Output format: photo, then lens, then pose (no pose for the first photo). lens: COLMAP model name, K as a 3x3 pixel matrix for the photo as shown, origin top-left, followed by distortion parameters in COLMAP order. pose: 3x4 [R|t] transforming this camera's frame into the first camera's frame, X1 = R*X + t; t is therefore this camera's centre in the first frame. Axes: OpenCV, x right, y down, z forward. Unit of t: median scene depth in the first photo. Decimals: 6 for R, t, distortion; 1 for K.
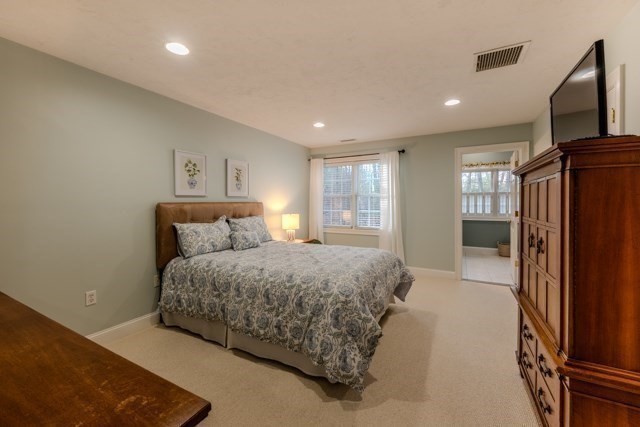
lens RADIAL K [[255.9, 0, 320.3], [0, 255.9, 206.0], [0, 0, 1]] dist [0.000200, 0.000015]
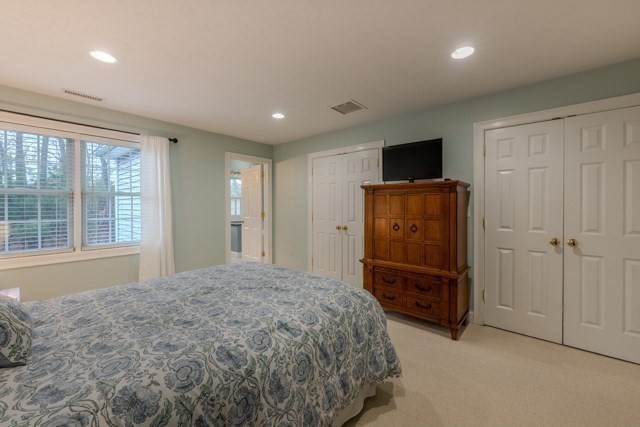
lens RADIAL K [[257.8, 0, 320.0], [0, 257.8, 213.5], [0, 0, 1]] dist [0.001246, 0.000068]
pose [[0.224043, -0.026577, 0.974217, -0.397881], [0.010500, 0.999636, 0.024856, -0.003435], [-0.974523, 0.004660, 0.224240, 0.424607]]
